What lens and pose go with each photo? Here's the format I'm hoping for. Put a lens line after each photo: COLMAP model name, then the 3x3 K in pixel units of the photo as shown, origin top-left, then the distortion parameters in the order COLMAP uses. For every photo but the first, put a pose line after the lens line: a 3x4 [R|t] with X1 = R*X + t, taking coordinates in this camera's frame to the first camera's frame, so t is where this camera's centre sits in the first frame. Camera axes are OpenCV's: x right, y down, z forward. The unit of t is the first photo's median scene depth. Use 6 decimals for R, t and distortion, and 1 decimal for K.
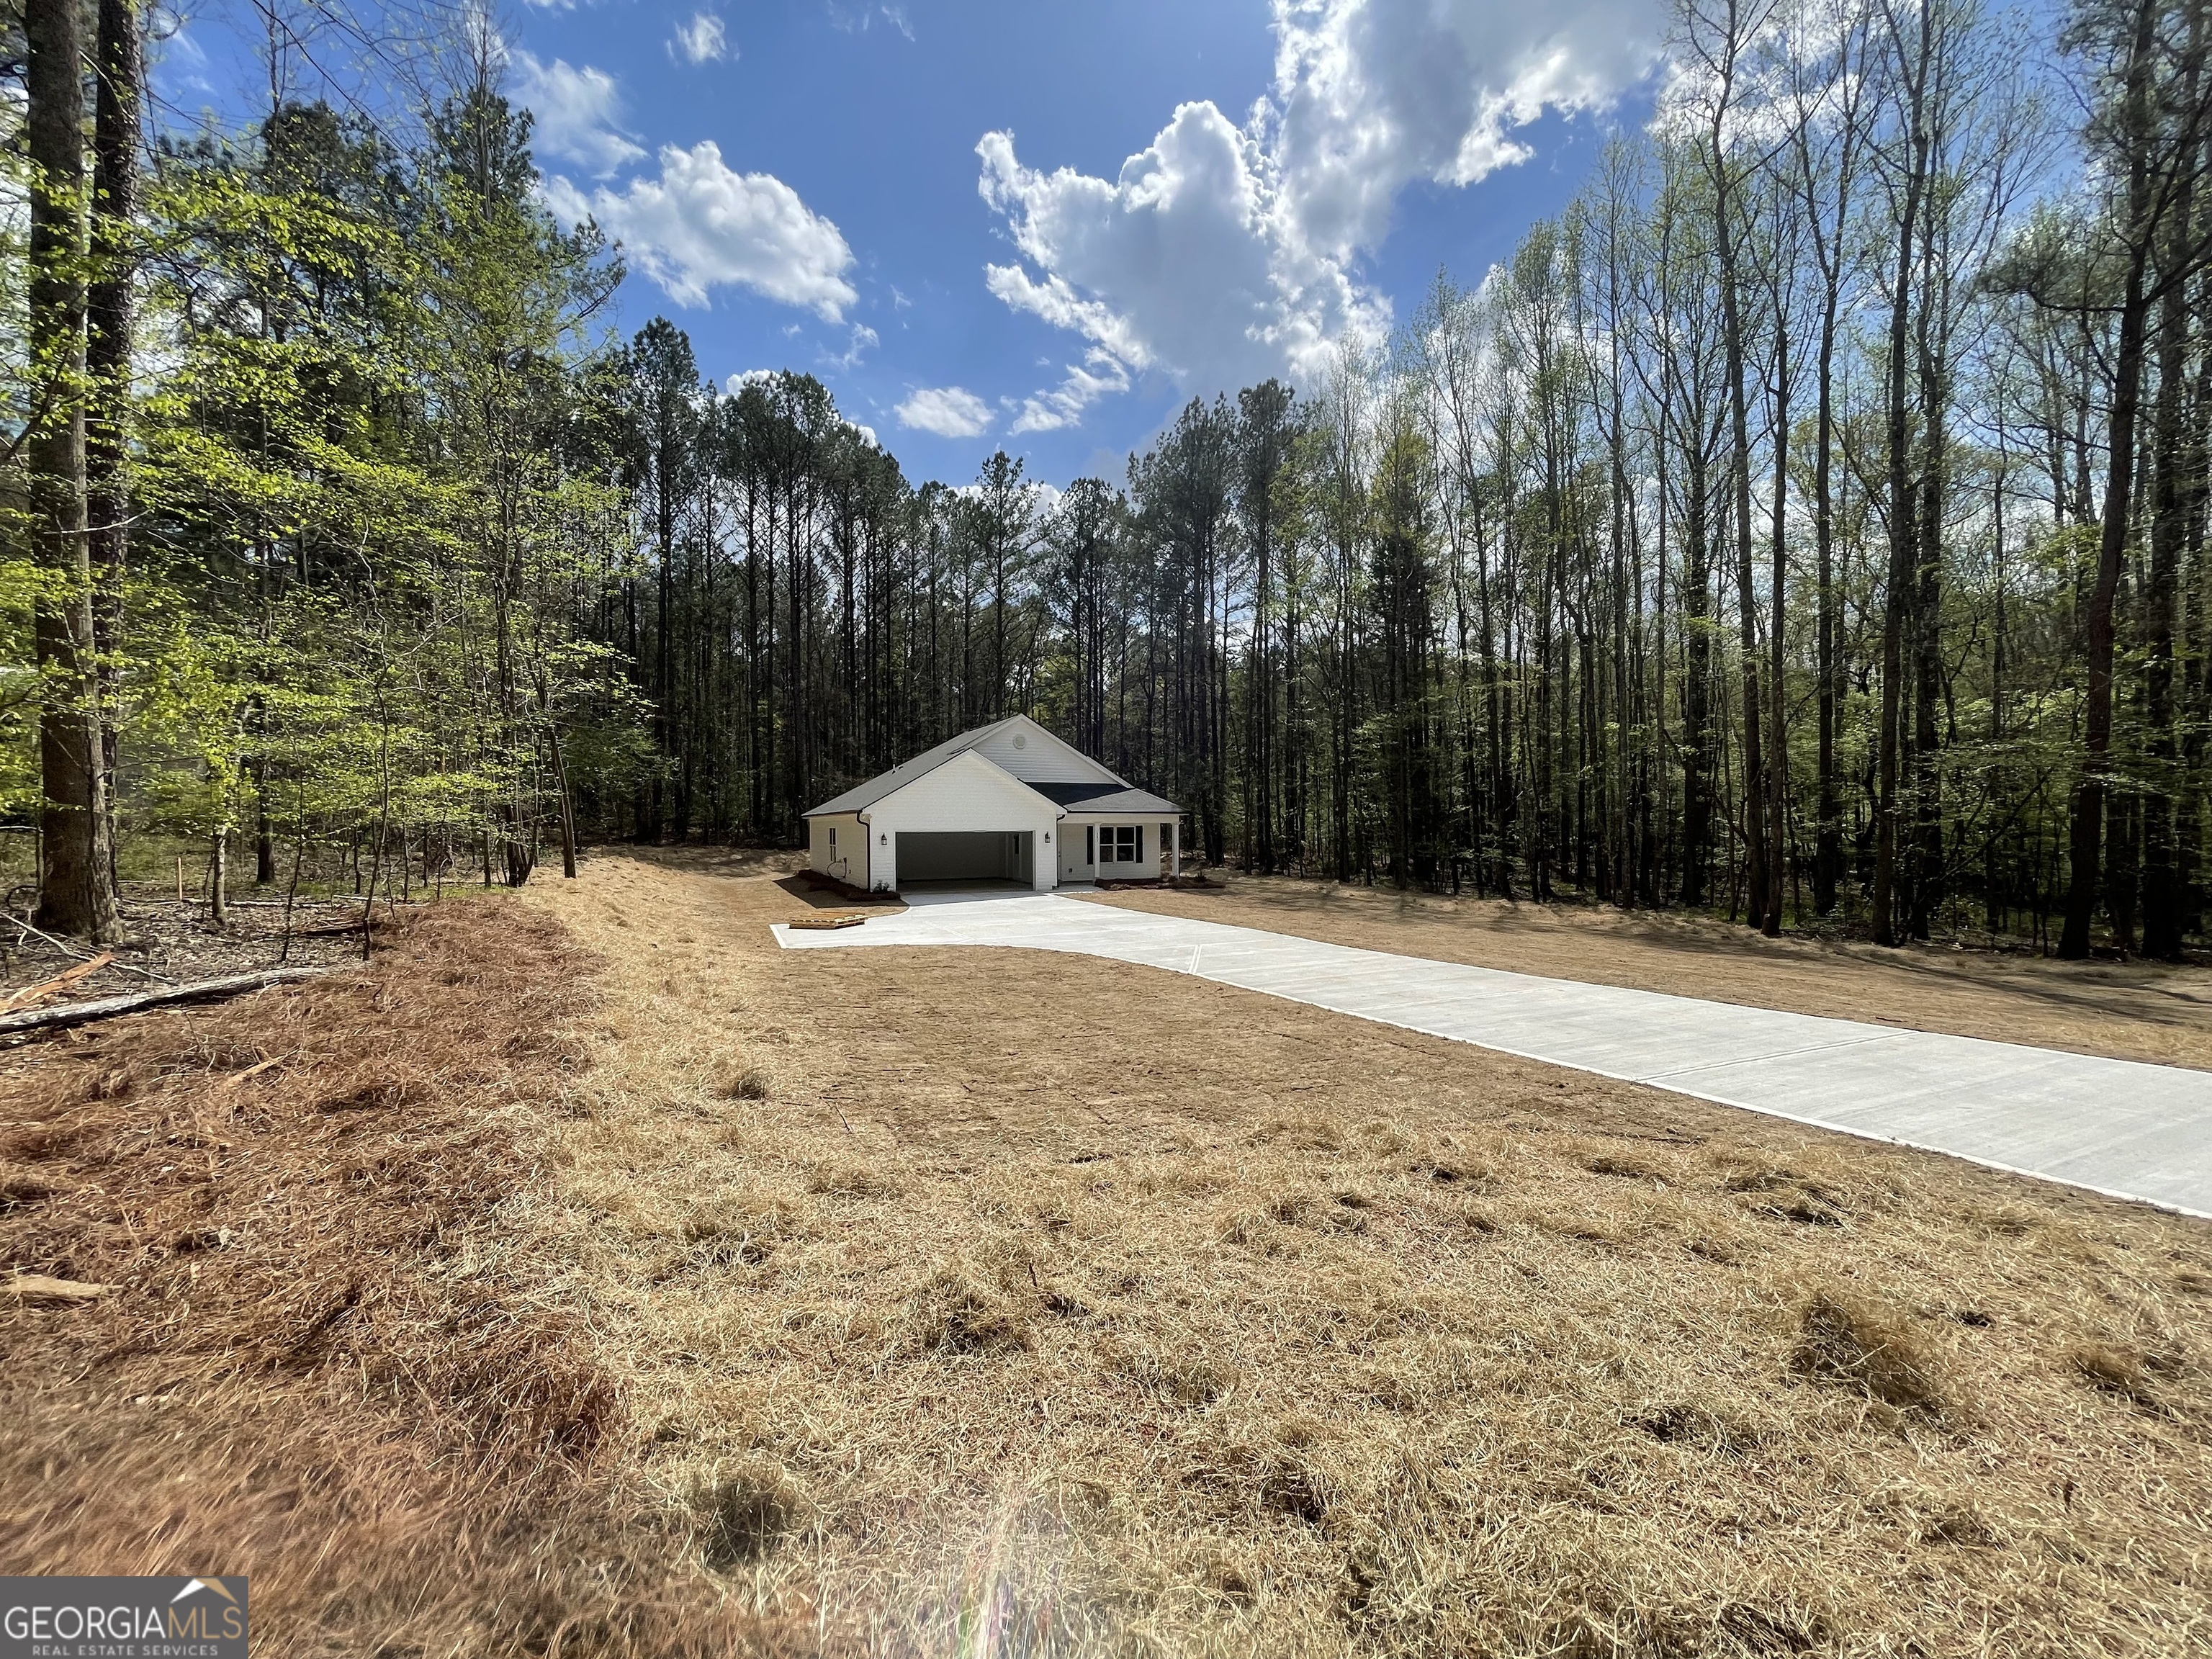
lens RADIAL K [[994.2, 0, 1106.0], [0, 994.2, 829.5], [0, 0, 1]] dist [0.000111, -0.000004]
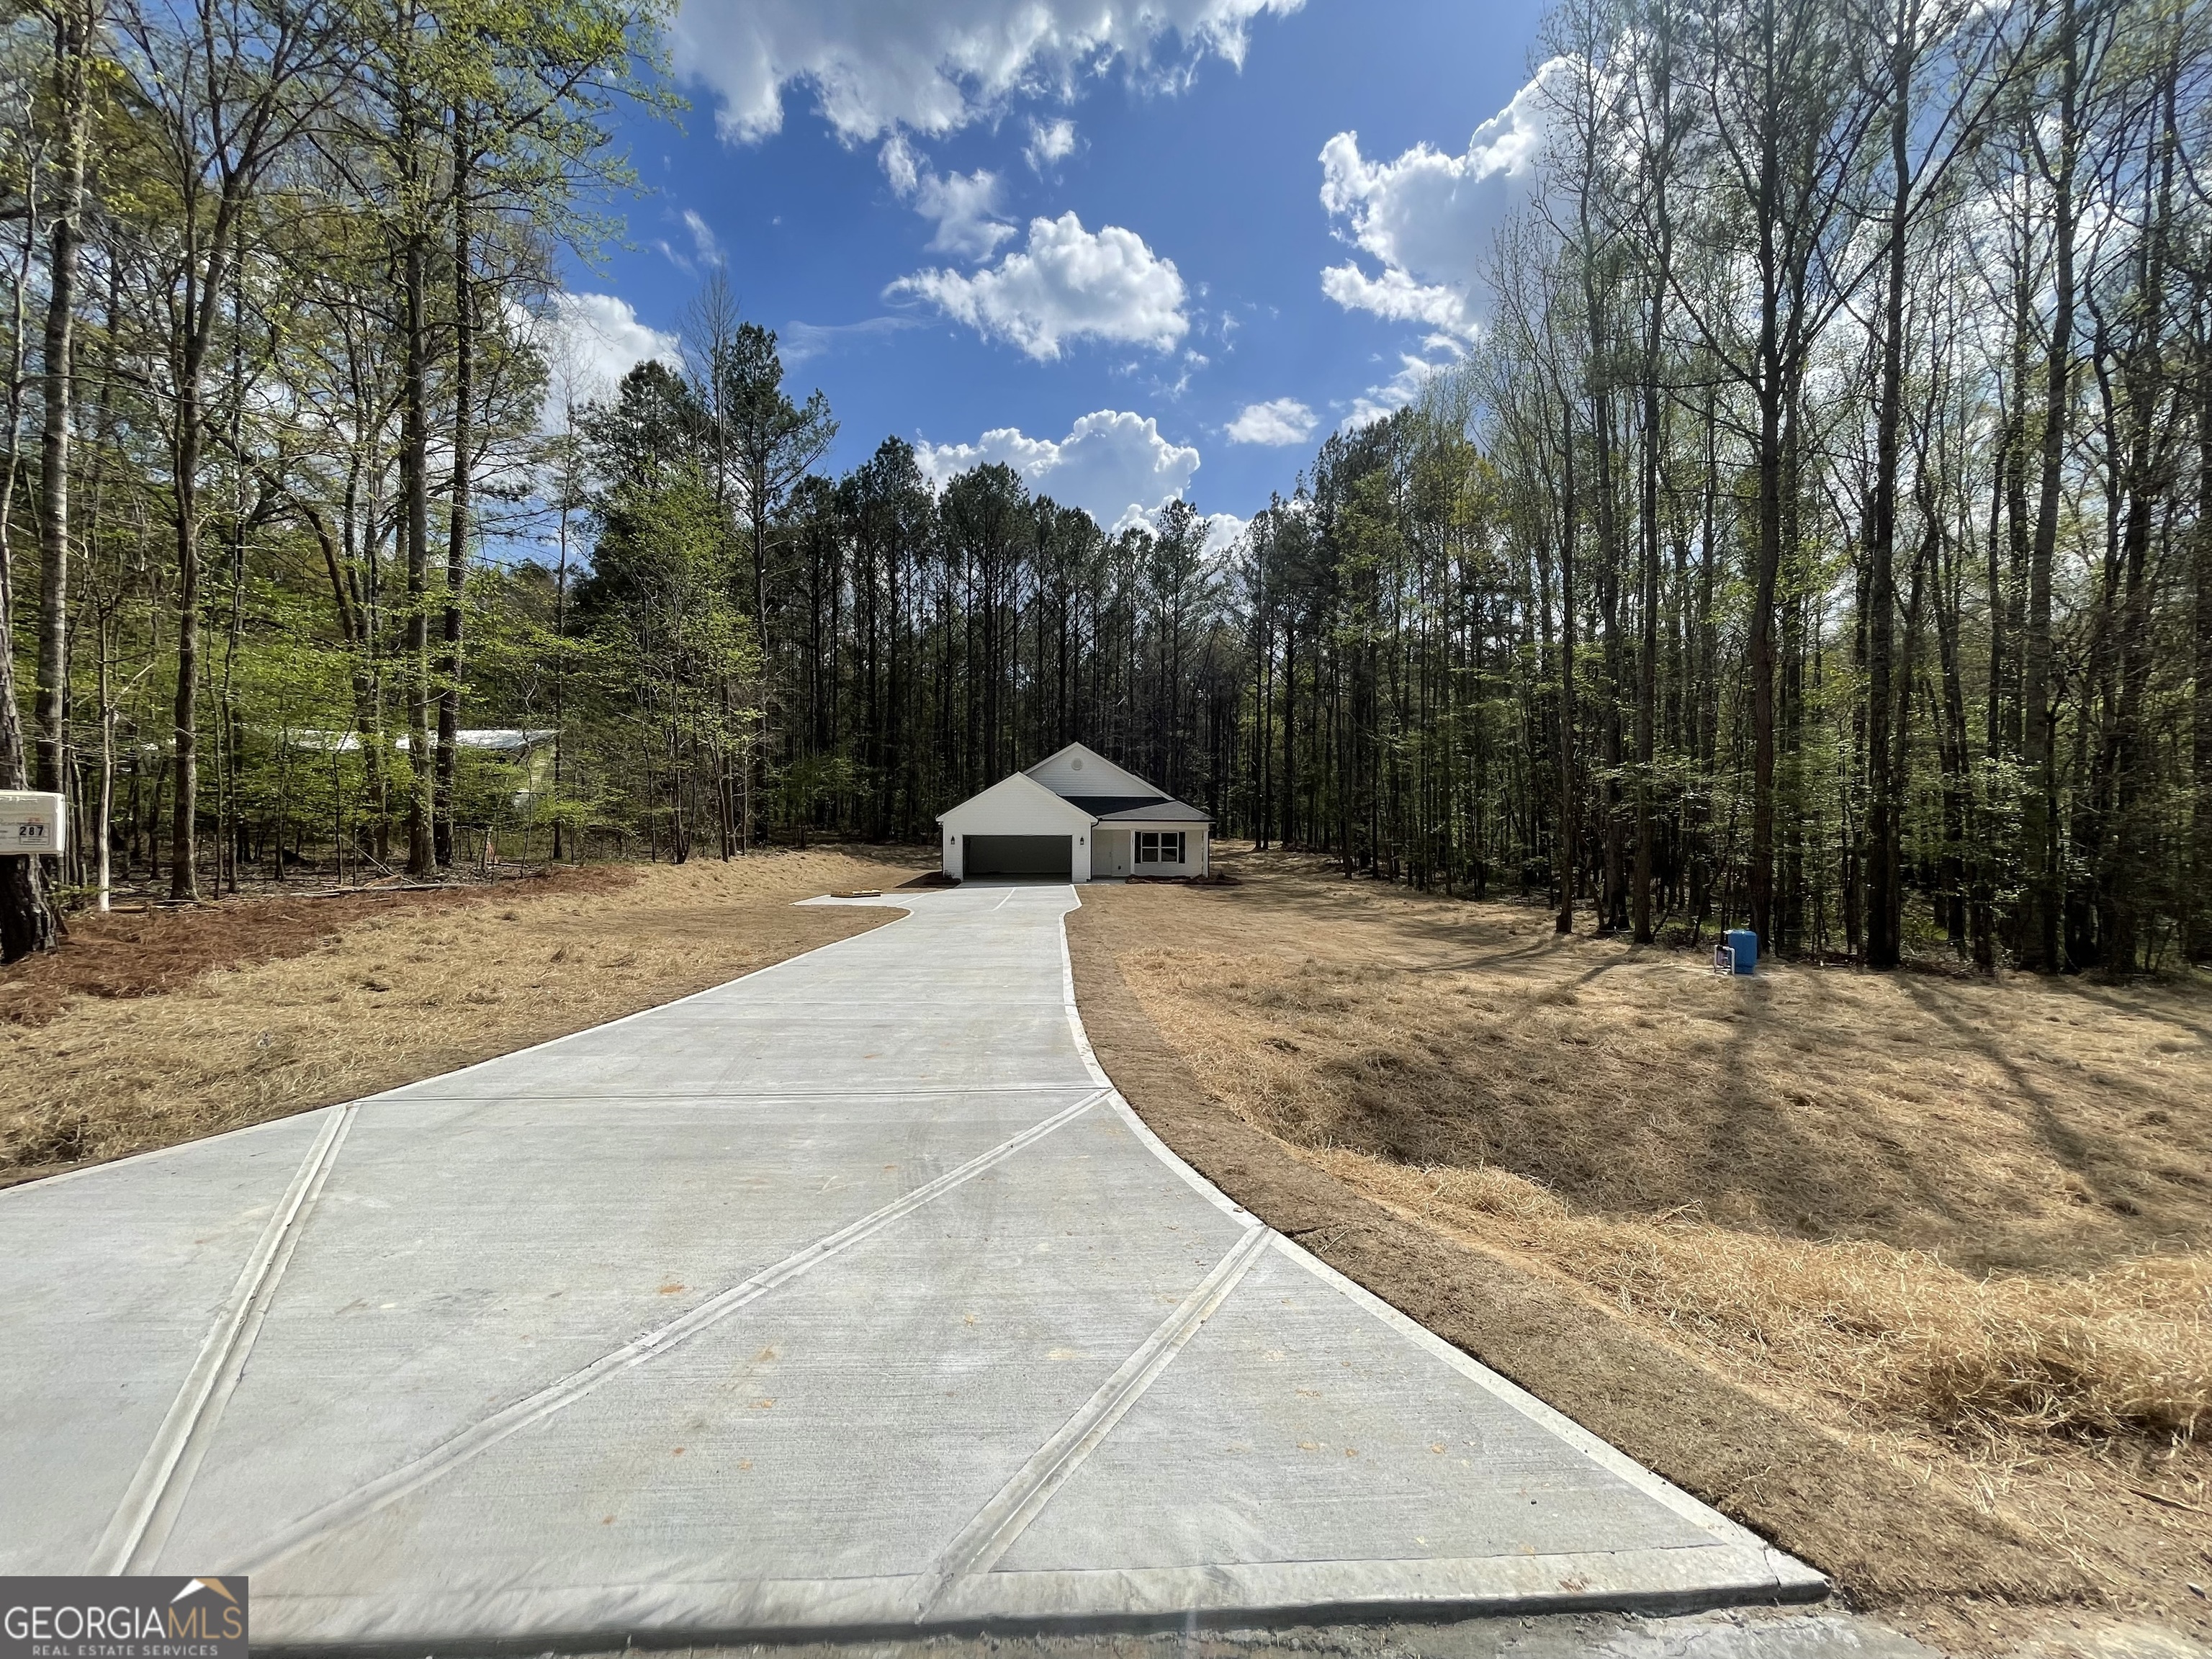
lens RADIAL K [[994.2, 0, 1106.0], [0, 994.2, 829.5], [0, 0, 1]] dist [0.000111, -0.000004]
pose [[0.928725, 0.011924, -0.370579, 0.298122], [-0.010782, 0.999929, 0.005154, -0.009035], [0.370614, -0.000791, 0.928787, -0.105623]]
